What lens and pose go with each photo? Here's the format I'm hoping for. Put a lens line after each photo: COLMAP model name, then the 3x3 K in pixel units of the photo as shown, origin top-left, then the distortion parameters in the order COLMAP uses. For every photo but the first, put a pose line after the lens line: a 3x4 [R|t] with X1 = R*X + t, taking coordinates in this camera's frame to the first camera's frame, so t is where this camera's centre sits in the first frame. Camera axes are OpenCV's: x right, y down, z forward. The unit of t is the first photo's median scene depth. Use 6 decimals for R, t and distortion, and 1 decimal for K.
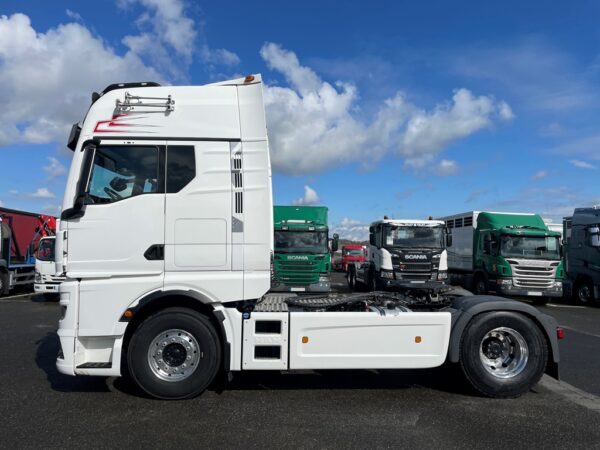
lens RADIAL K [[466.2, 0, 303.5], [0, 466.2, 222.6], [0, 0, 1]] dist [0.065356, -0.073403]
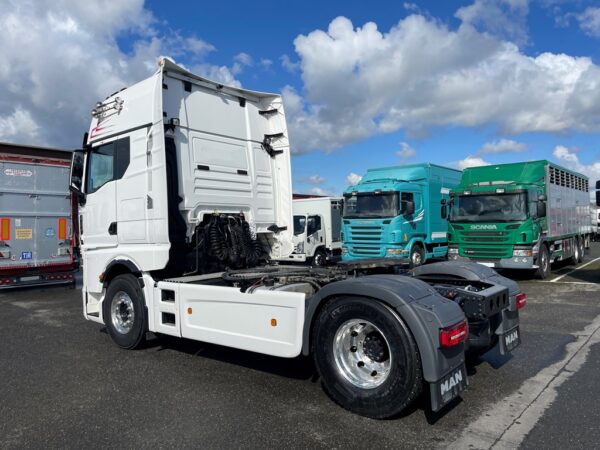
lens RADIAL K [[466.2, 0, 306.5], [0, 466.2, 215.7], [0, 0, 1]] dist [0.065356, -0.073403]
pose [[0.726554, -0.046151, -0.685558, 0.334693], [0.075953, 0.997022, 0.013376, 0.019248], [0.682899, -0.061789, 0.727895, 0.167211]]
